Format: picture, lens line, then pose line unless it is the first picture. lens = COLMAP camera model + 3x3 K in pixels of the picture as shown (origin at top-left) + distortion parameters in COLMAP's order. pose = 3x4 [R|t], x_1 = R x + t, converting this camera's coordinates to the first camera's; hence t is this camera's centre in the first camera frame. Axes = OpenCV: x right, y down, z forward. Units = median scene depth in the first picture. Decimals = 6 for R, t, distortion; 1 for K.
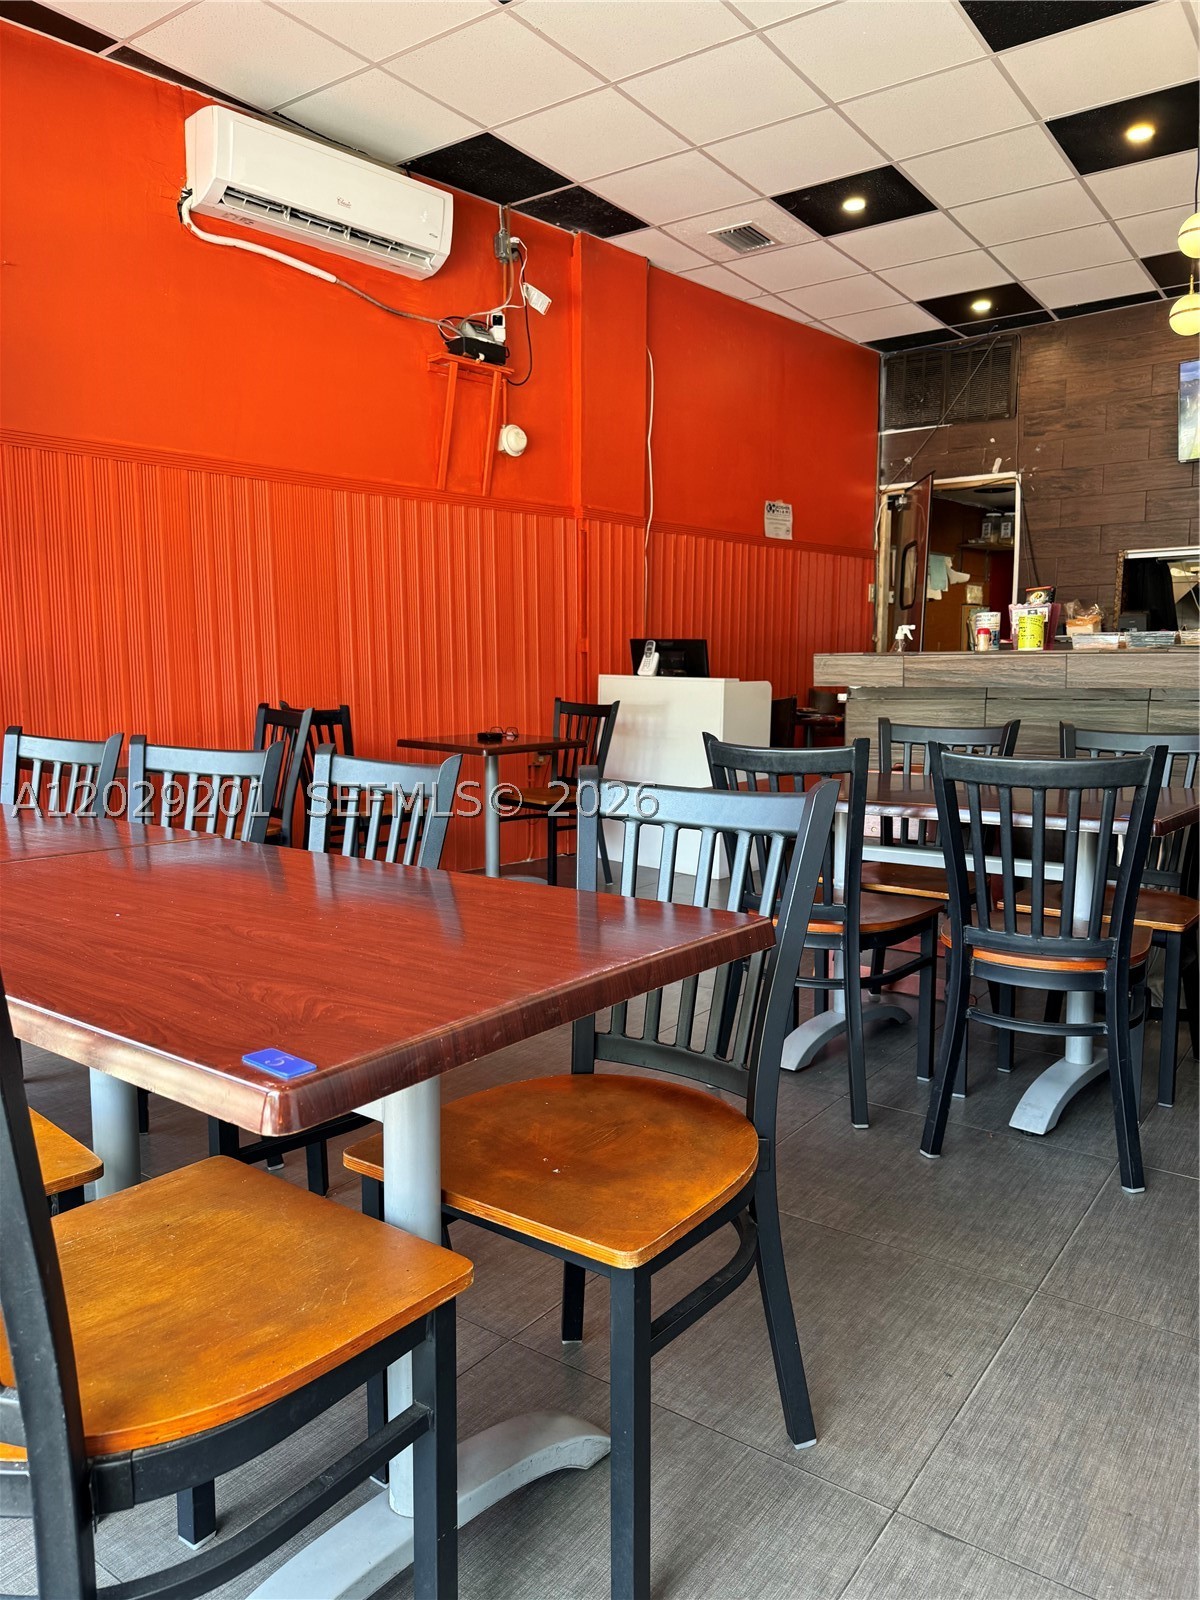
lens RADIAL K [[1140.5, 0, 600.0], [0, 1140.5, 800.0], [0, 0, 1]] dist [0.092451, -0.111102]
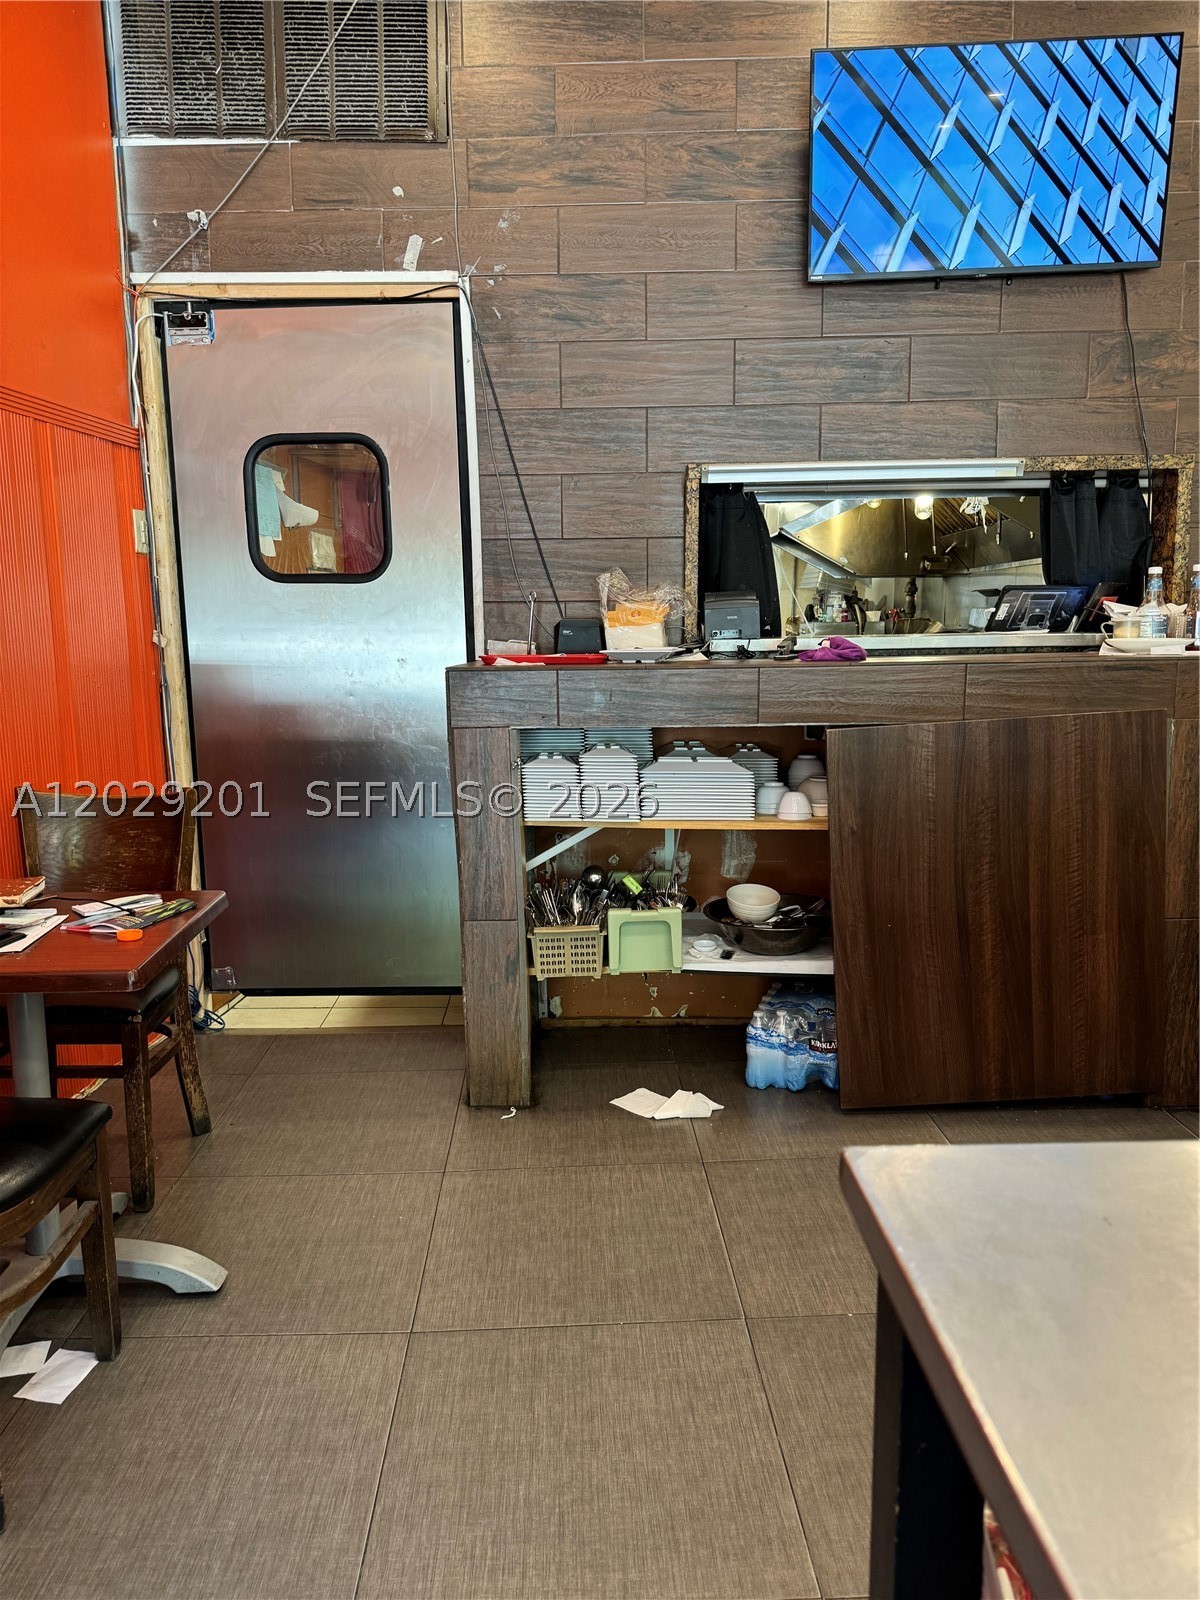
lens RADIAL K [[1140.5, 0, 600.0], [0, 1140.5, 800.0], [0, 0, 1]] dist [0.092451, -0.111102]
pose [[0.788660, -0.094391, 0.607541, 0.155719], [0.077614, 0.995524, 0.053919, -0.139120], [-0.609911, 0.004630, 0.792456, 0.846141]]
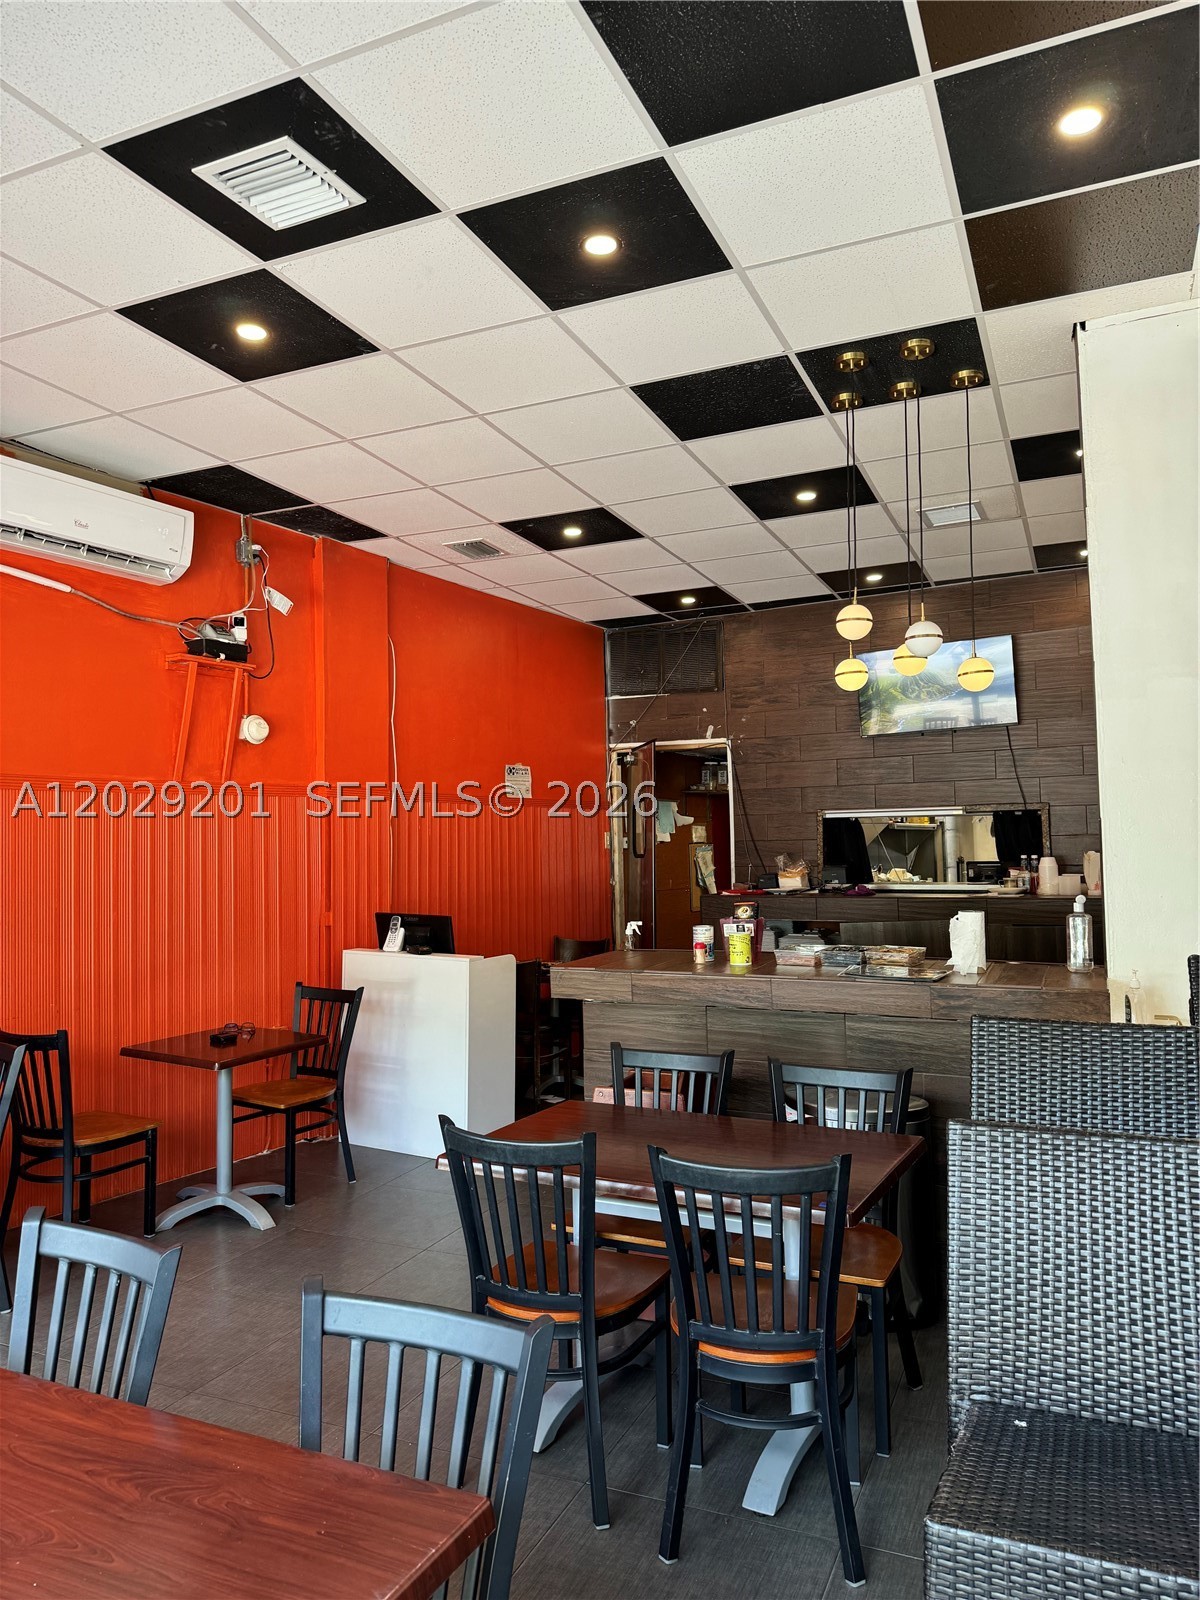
lens RADIAL K [[1129.1, 0, 586.7], [0, 1129.1, 795.6], [0, 0, 1]] dist [0.175779, -0.337543]
pose [[0.979258, -0.006819, 0.202501, 0.007150], [0.038669, 0.987354, -0.153746, -0.089685], [-0.198891, 0.158387, 0.967138, -0.030999]]
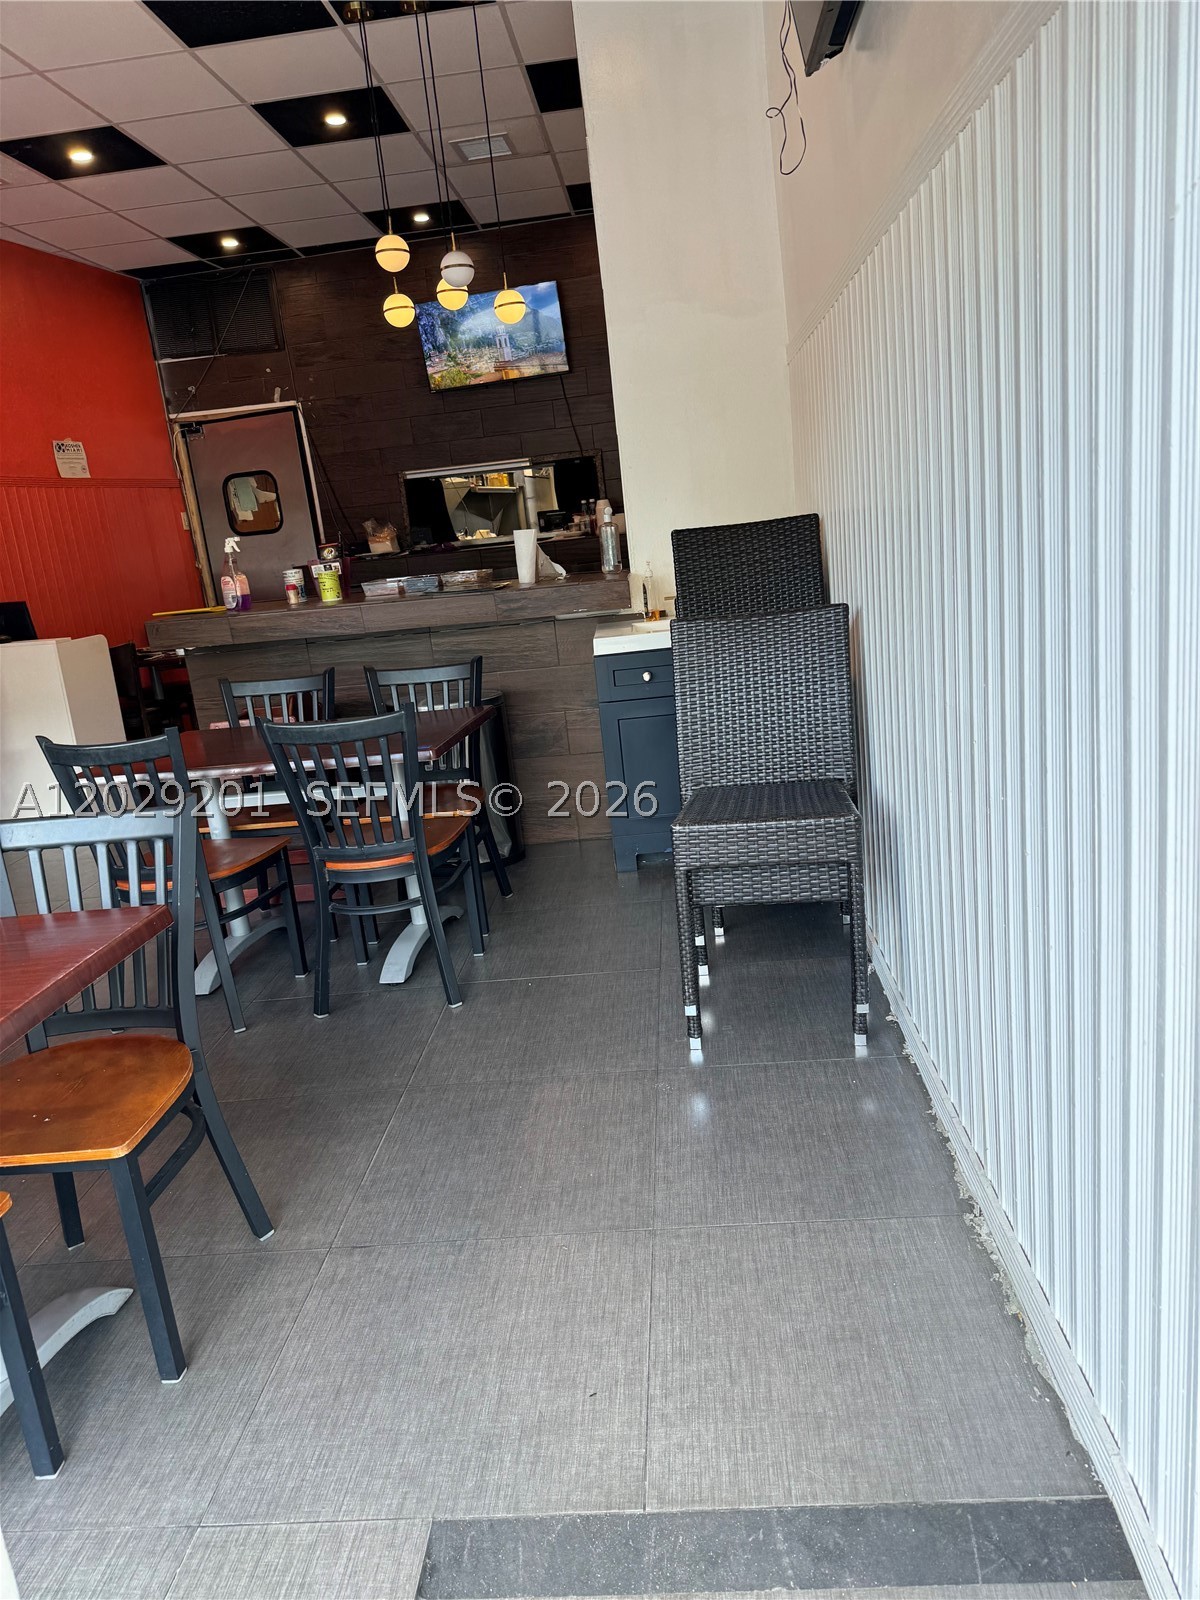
lens RADIAL K [[1135.4, 0, 622.9], [0, 1135.4, 822.5], [0, 0, 1]] dist [0.061647, -0.082157]
pose [[0.834866, -0.221484, 0.503928, -0.017998], [0.159425, 0.973533, 0.163761, -0.035956], [-0.526860, -0.056380, 0.848080, -0.127390]]
